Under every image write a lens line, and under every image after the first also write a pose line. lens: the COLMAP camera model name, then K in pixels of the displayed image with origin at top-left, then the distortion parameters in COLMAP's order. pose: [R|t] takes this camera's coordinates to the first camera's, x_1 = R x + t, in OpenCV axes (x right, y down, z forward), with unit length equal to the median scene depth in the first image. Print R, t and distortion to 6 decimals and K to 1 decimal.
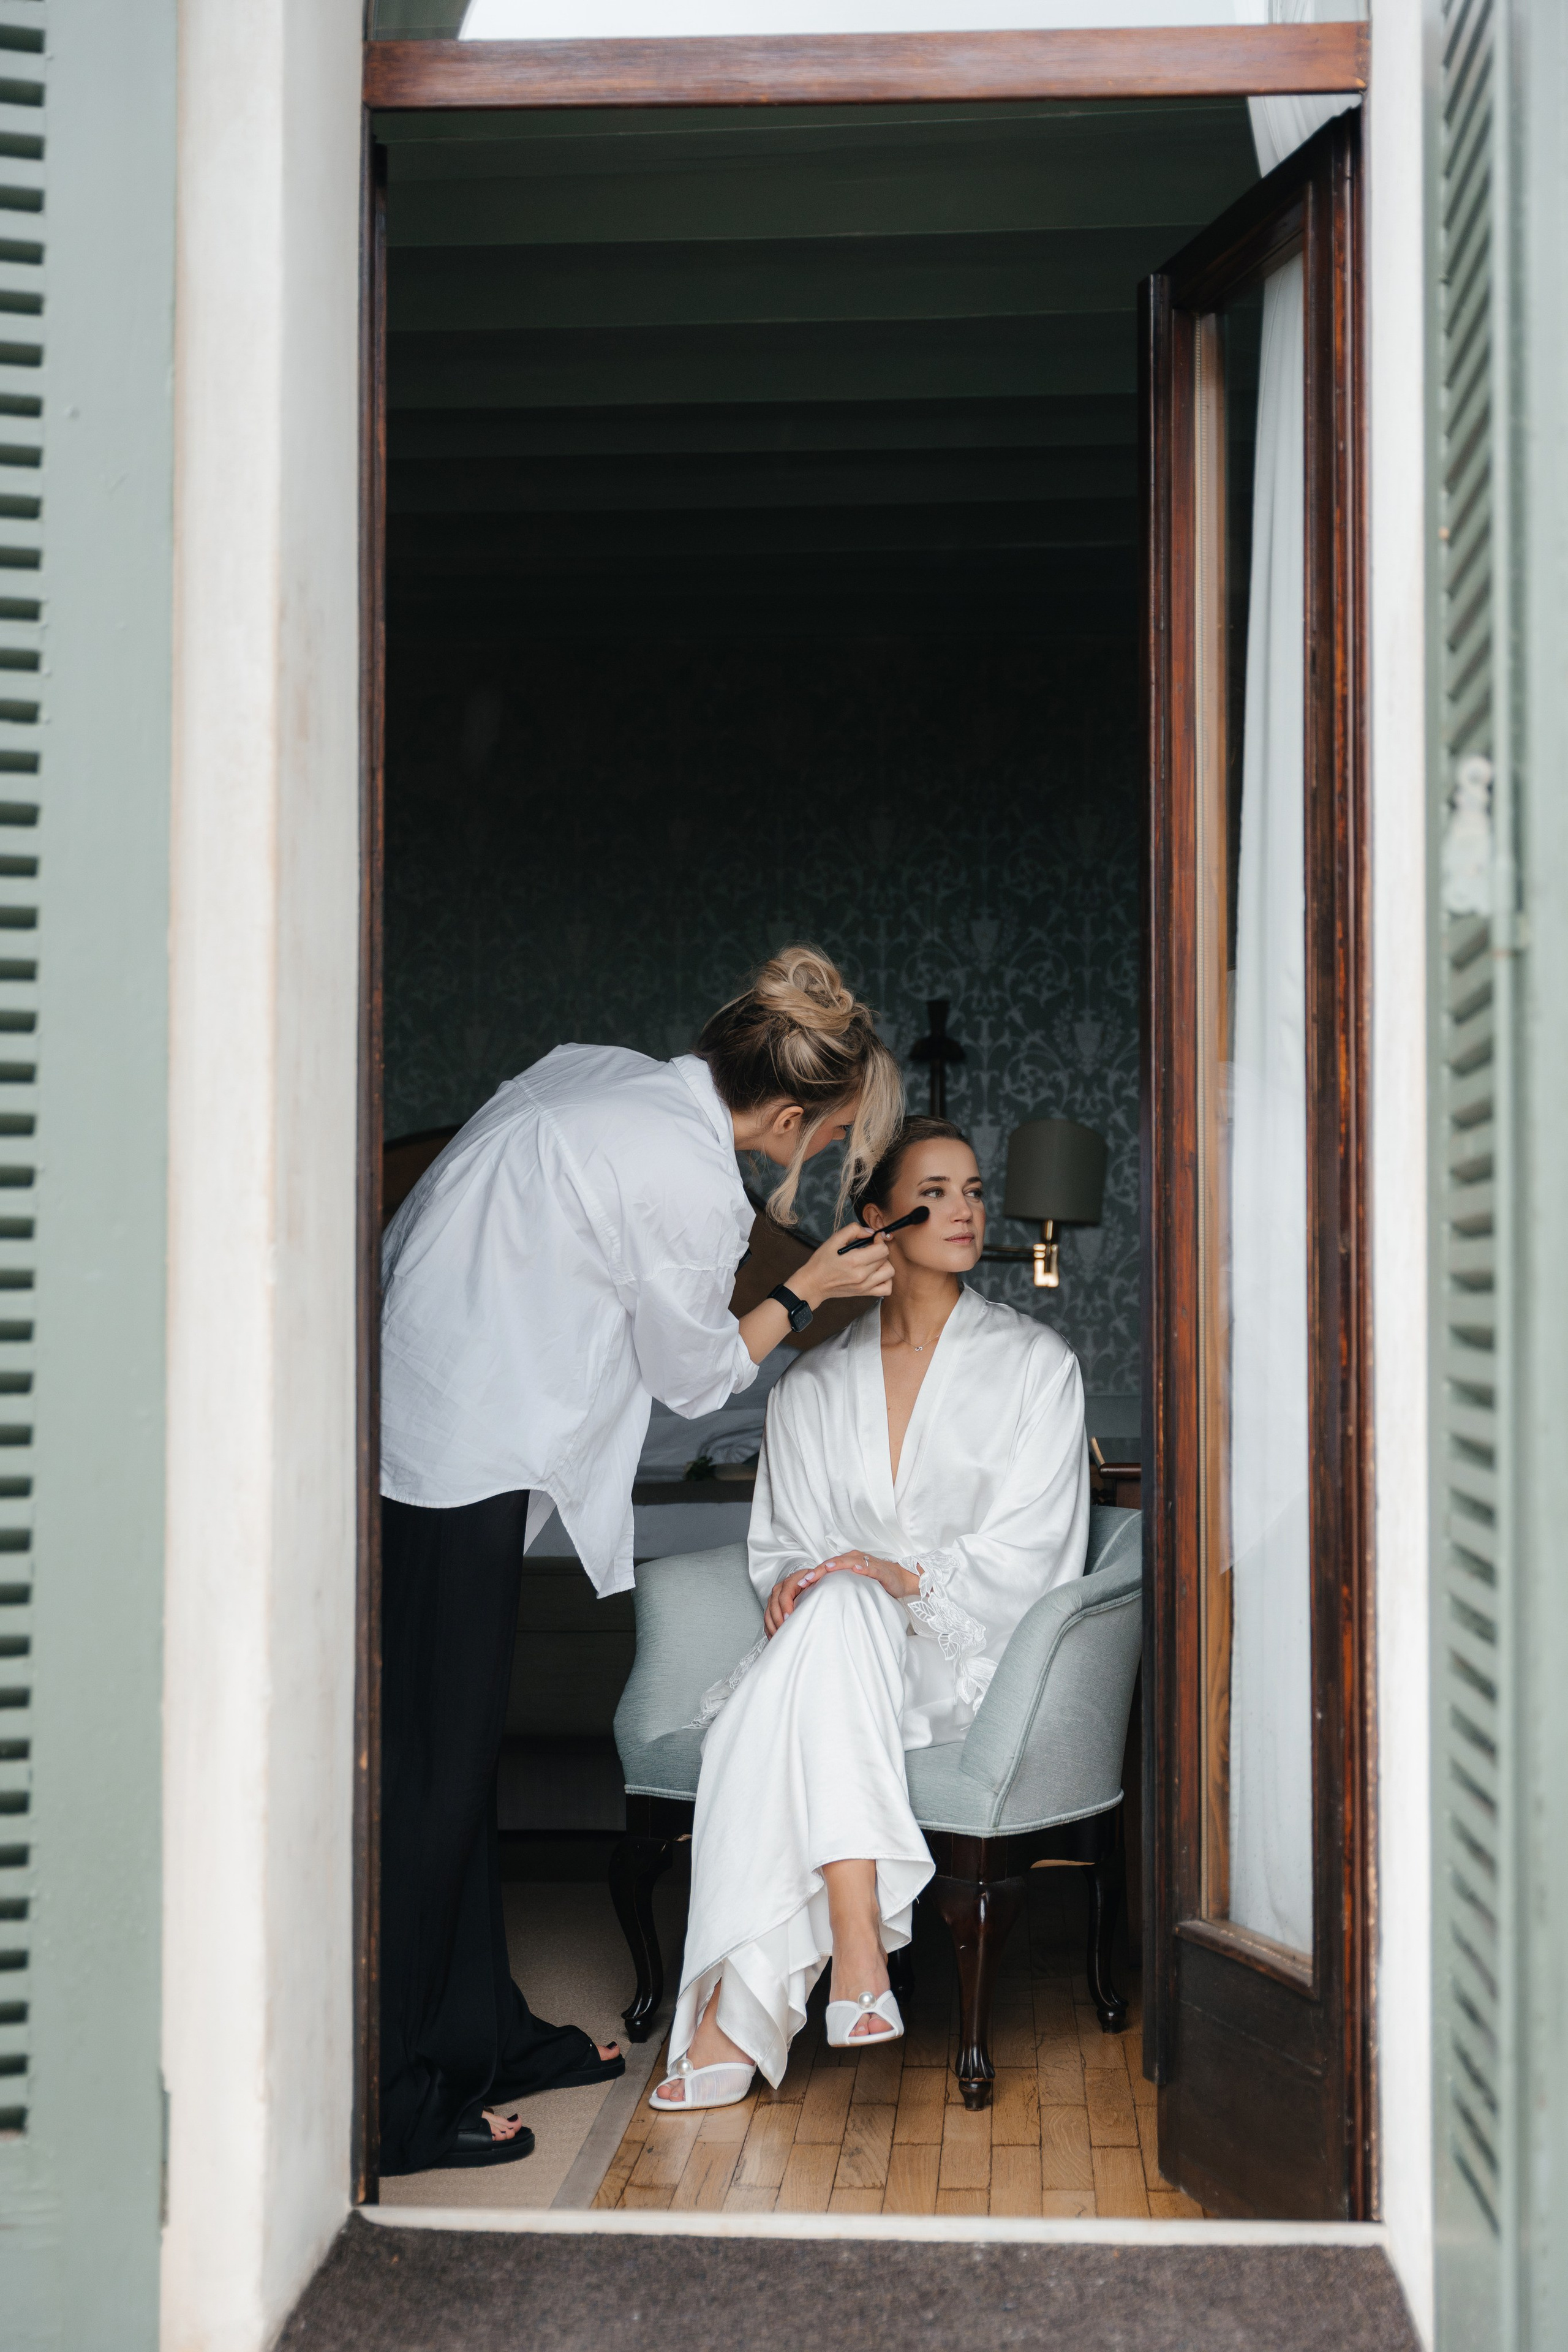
lens RADIAL K [[3297.1, 0, 784.0], [0, 3297.1, 1176.0], [0, 0, 1]] dist [-0.002837, 0.019161]
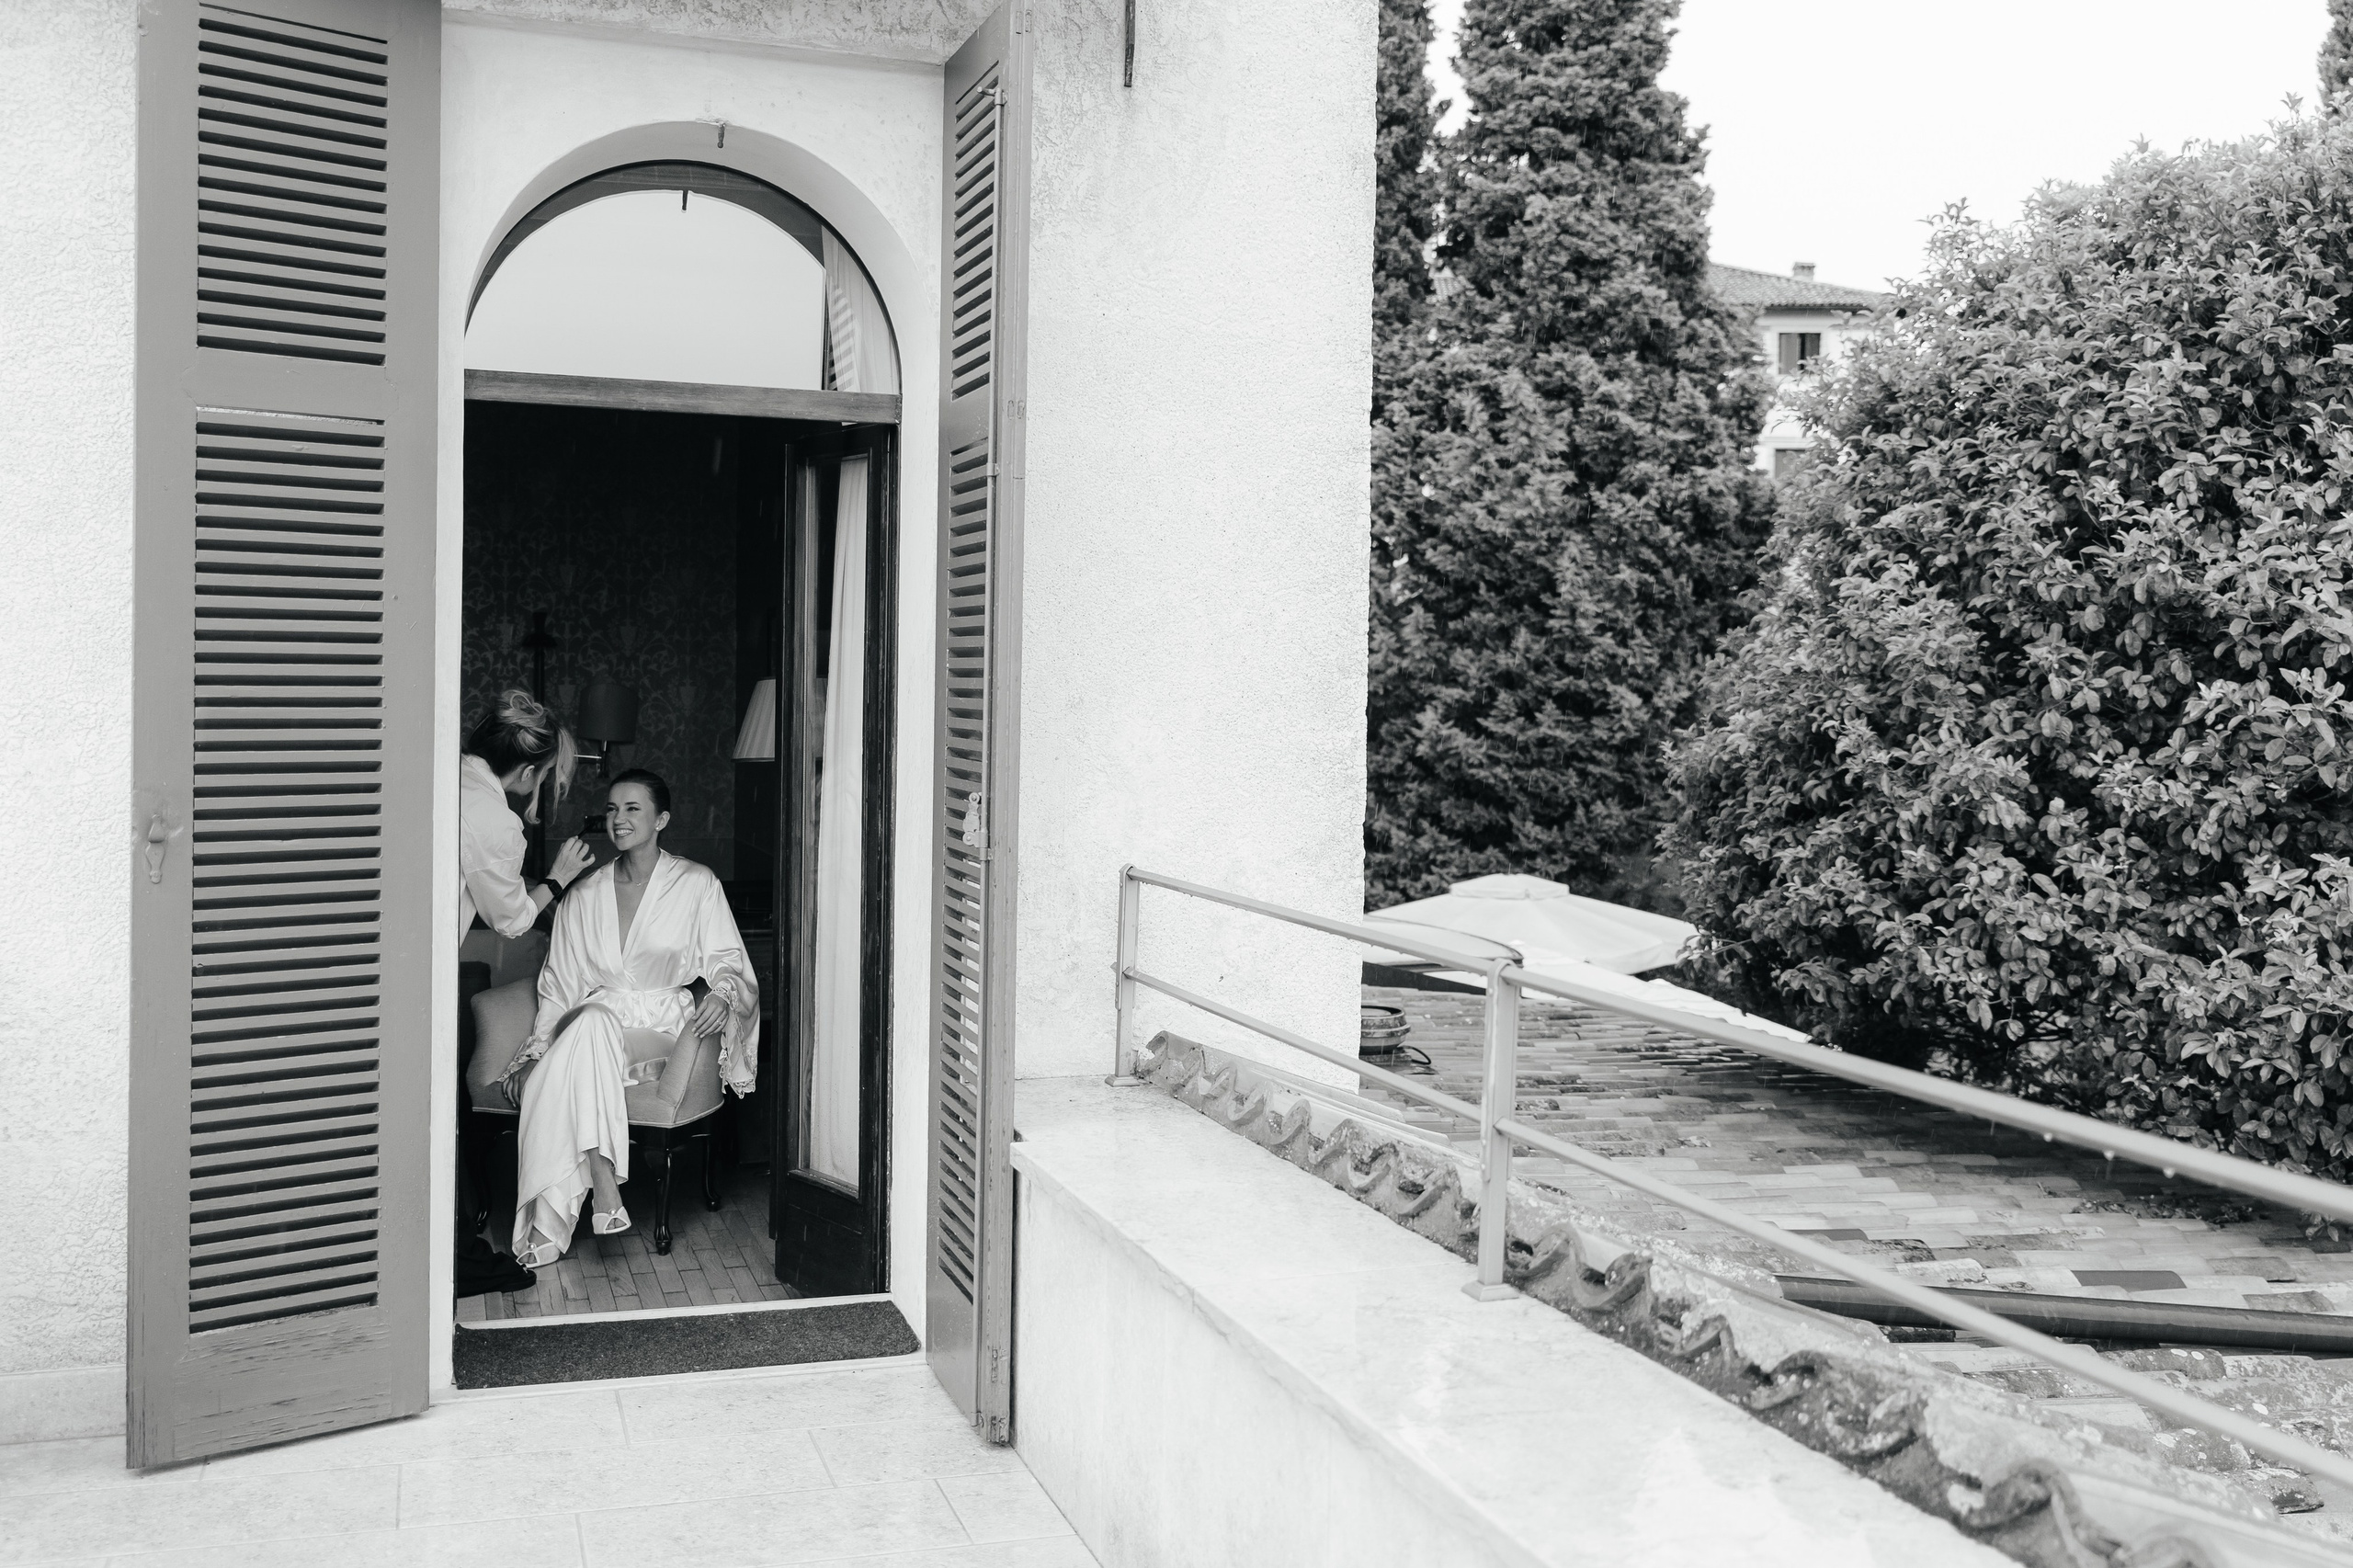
lens RADIAL K [[2131.9, 0, 1176.5], [0, 2131.9, 784.0], [0, 0, 1]] dist [0.000329, 0.002797]
pose [[0.927396, 0.001879, 0.374076, -0.147203], [-0.029430, 0.997254, 0.067952, -0.120128], [-0.372921, -0.074028, 0.924905, -0.360204]]
